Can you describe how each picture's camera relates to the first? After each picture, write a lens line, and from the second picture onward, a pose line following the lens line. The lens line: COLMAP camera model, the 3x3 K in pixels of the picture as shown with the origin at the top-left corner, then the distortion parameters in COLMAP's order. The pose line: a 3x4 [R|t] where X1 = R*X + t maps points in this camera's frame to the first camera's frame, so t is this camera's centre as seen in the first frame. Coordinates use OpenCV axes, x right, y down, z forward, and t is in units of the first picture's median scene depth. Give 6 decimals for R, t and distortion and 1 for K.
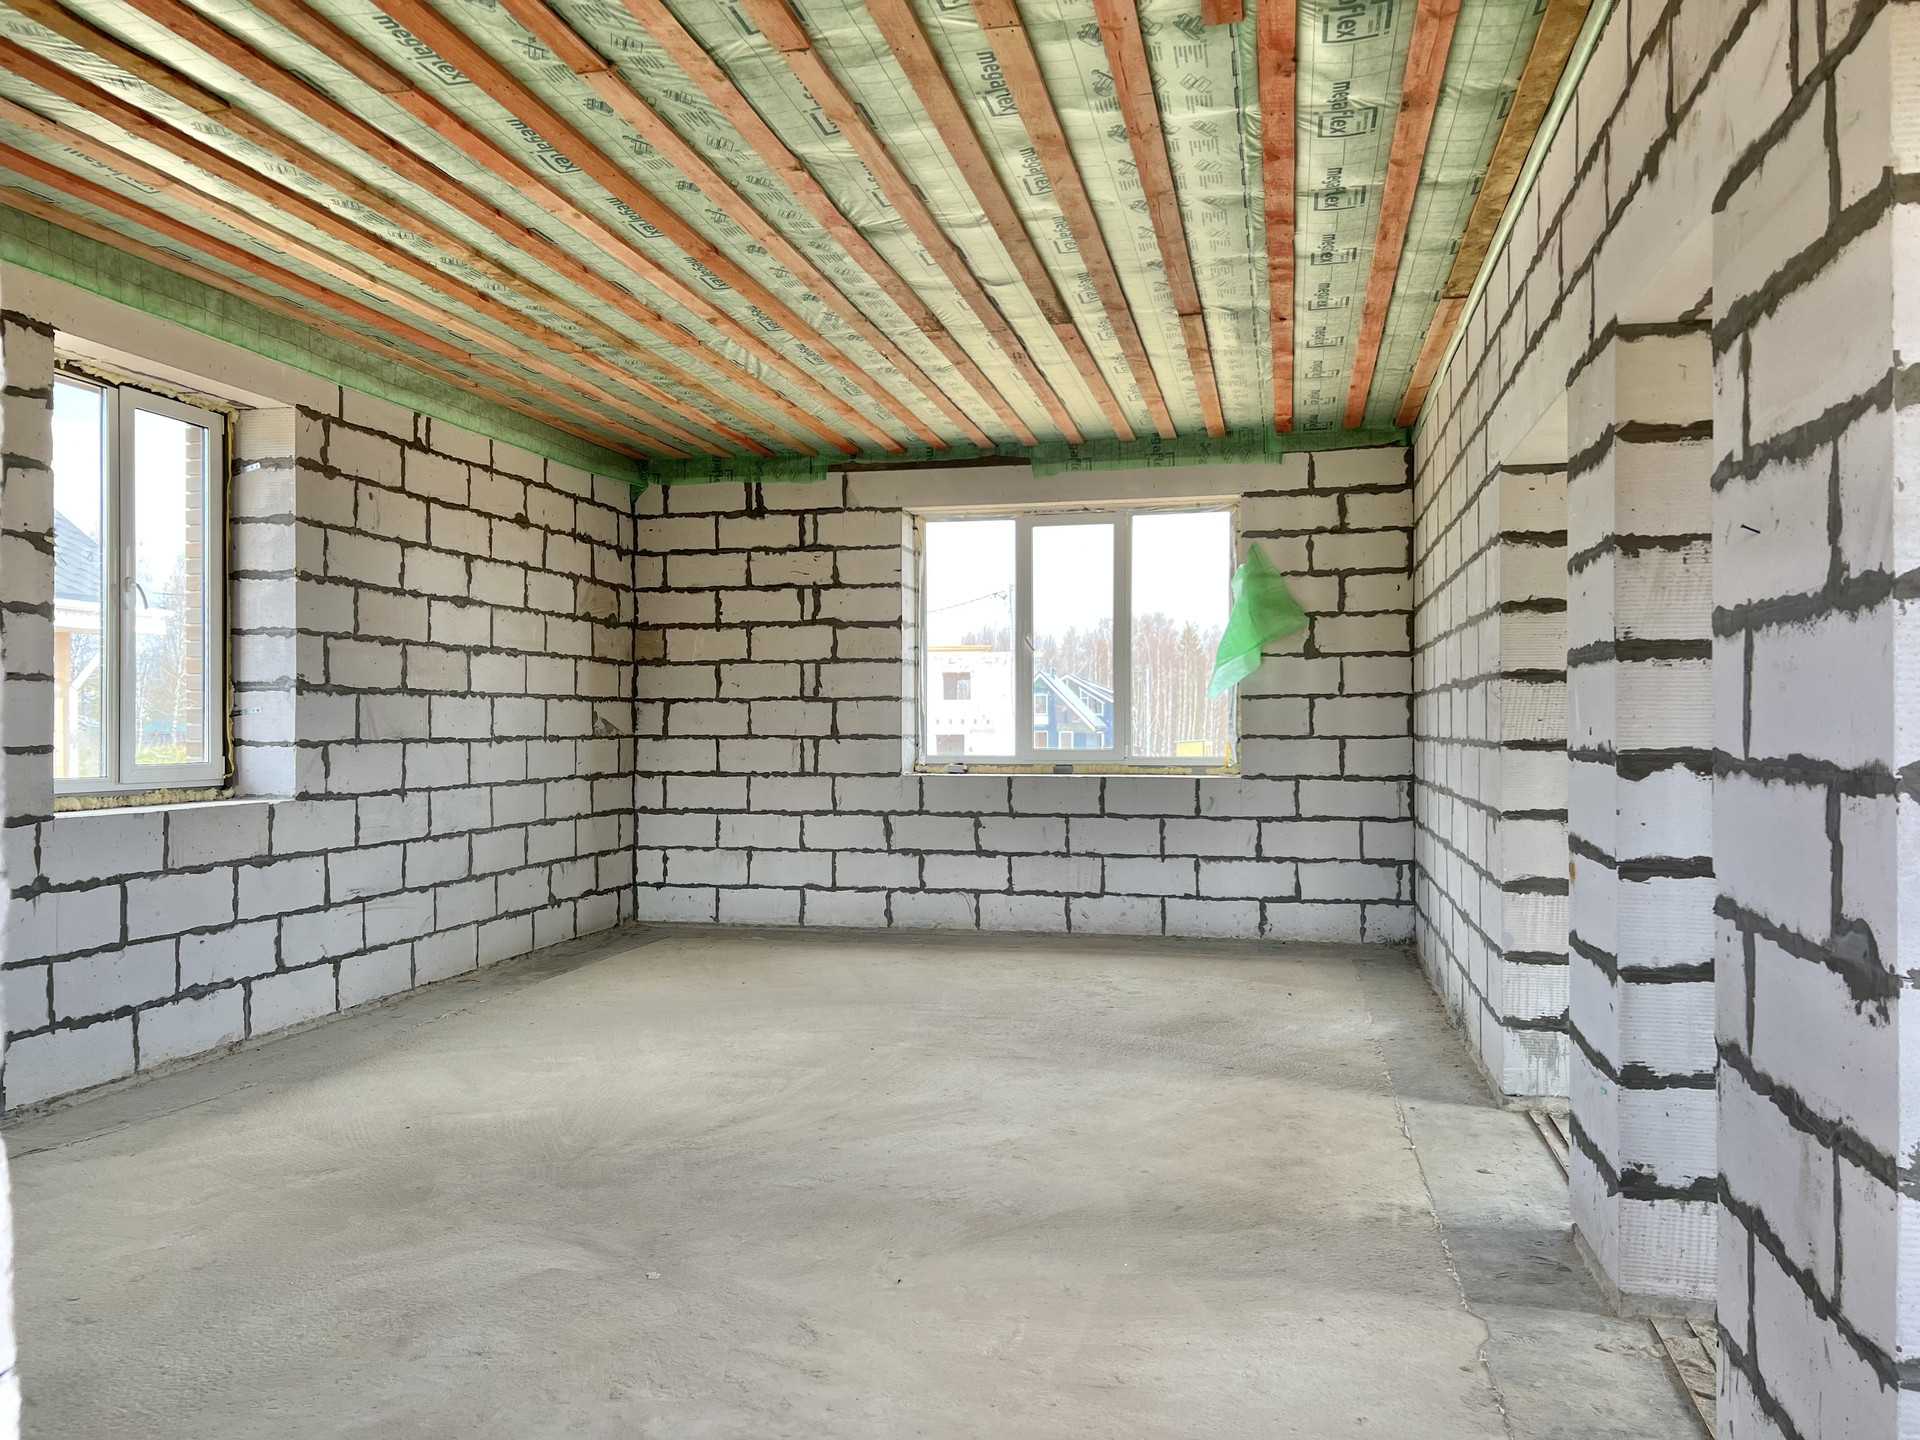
lens RADIAL K [[1503.8, 0, 960.0], [0, 1503.8, 720.0], [0, 0, 1]] dist [0.025782, -0.032945]
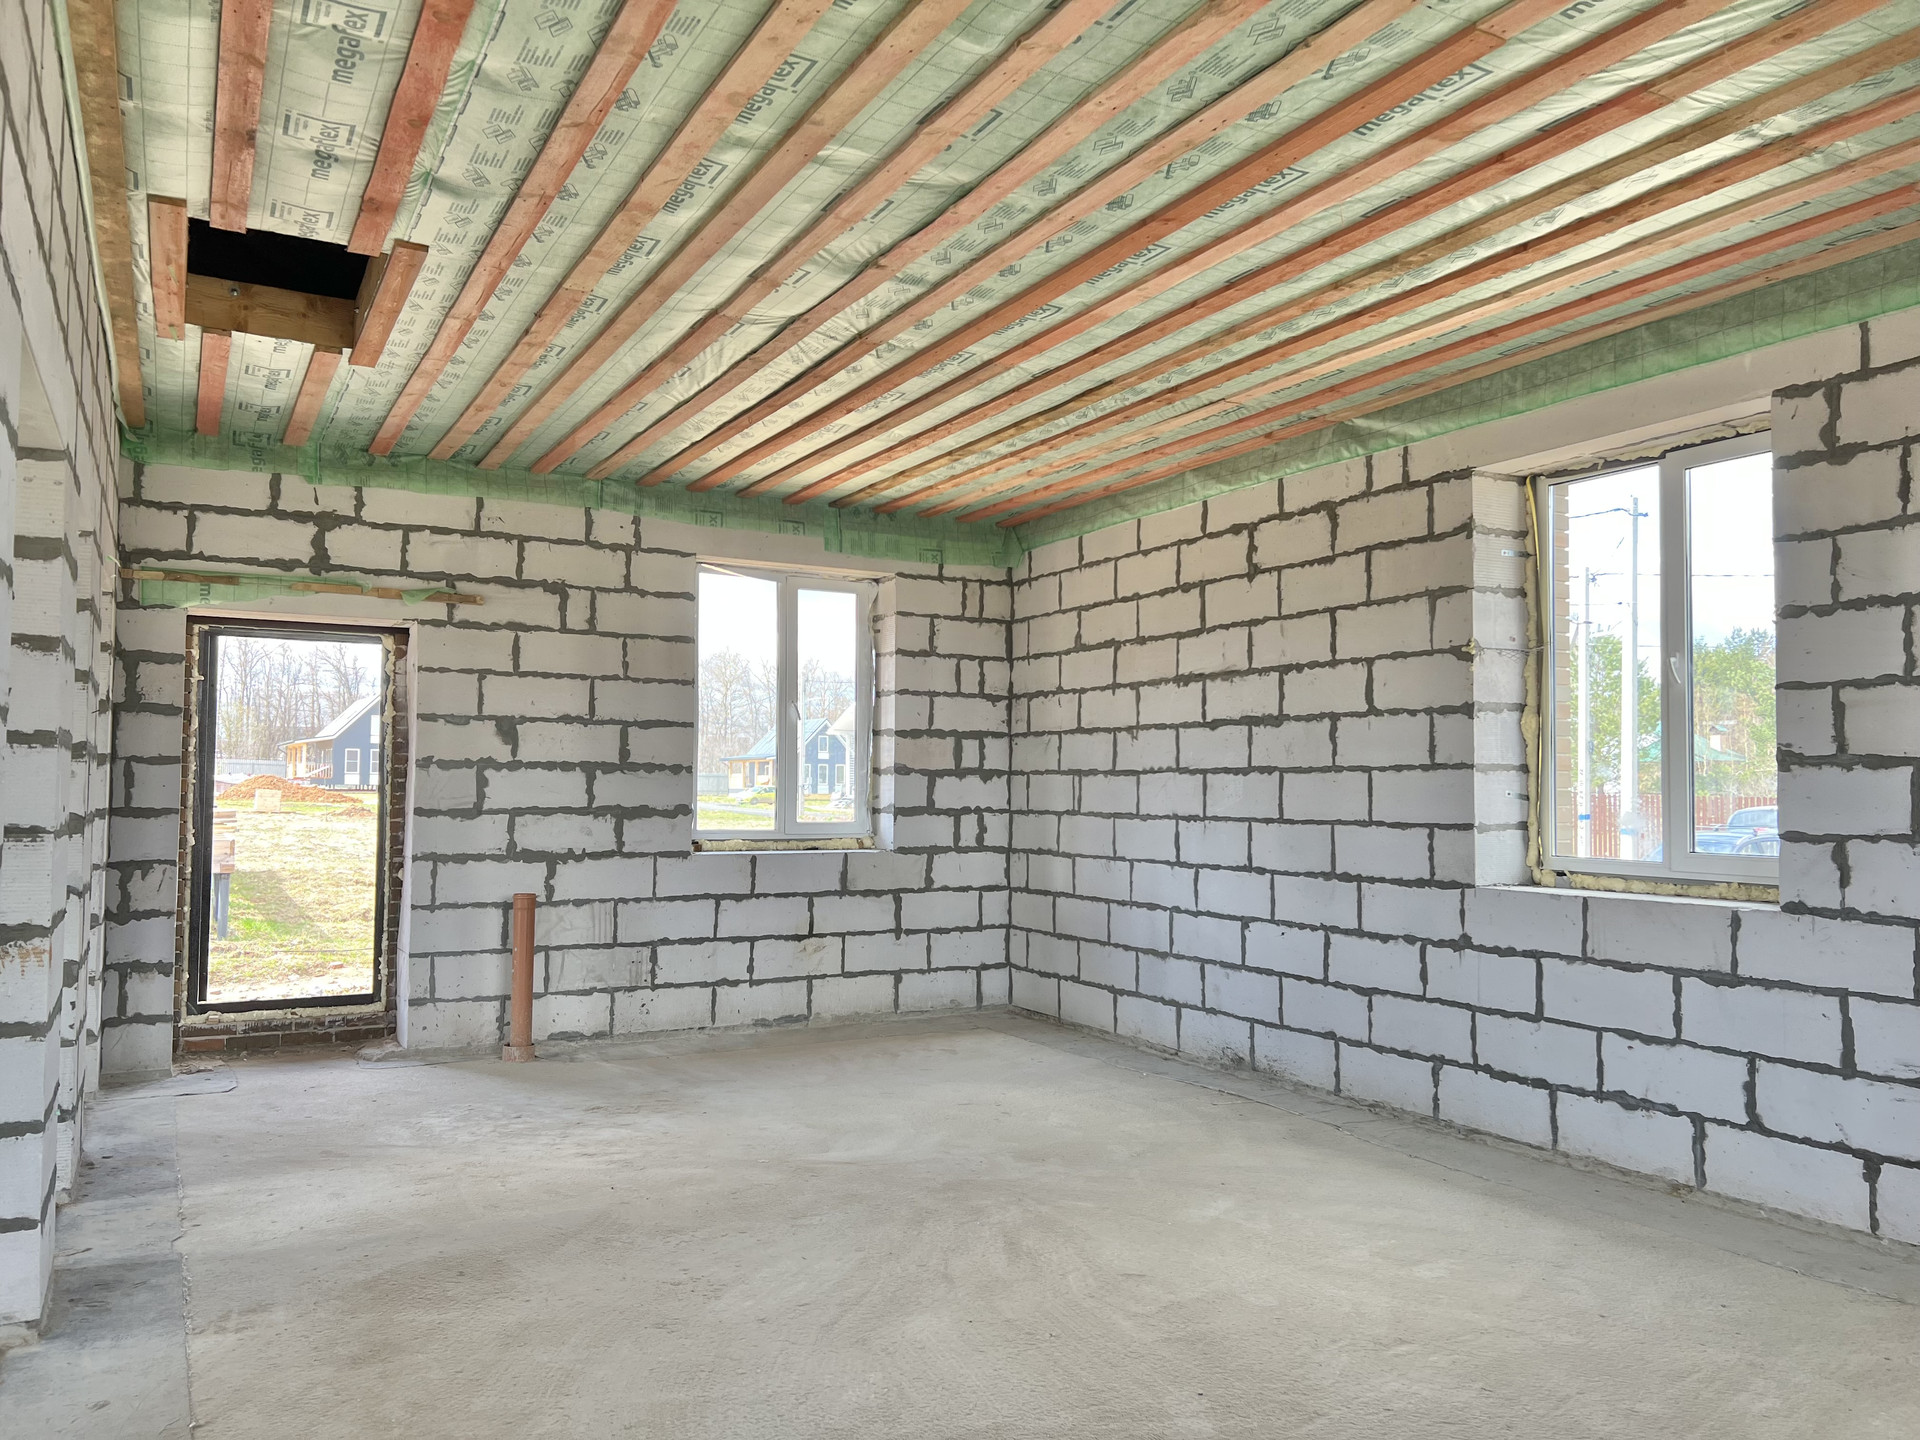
lens RADIAL K [[1503.8, 0, 960.0], [0, 1503.8, 720.0], [0, 0, 1]] dist [0.025782, -0.032945]
pose [[-0.771489, -0.035002, -0.635279, 0.423675], [-0.005081, 0.998793, -0.048860, -0.003886], [0.636222, -0.034467, -0.770736, 1.559868]]
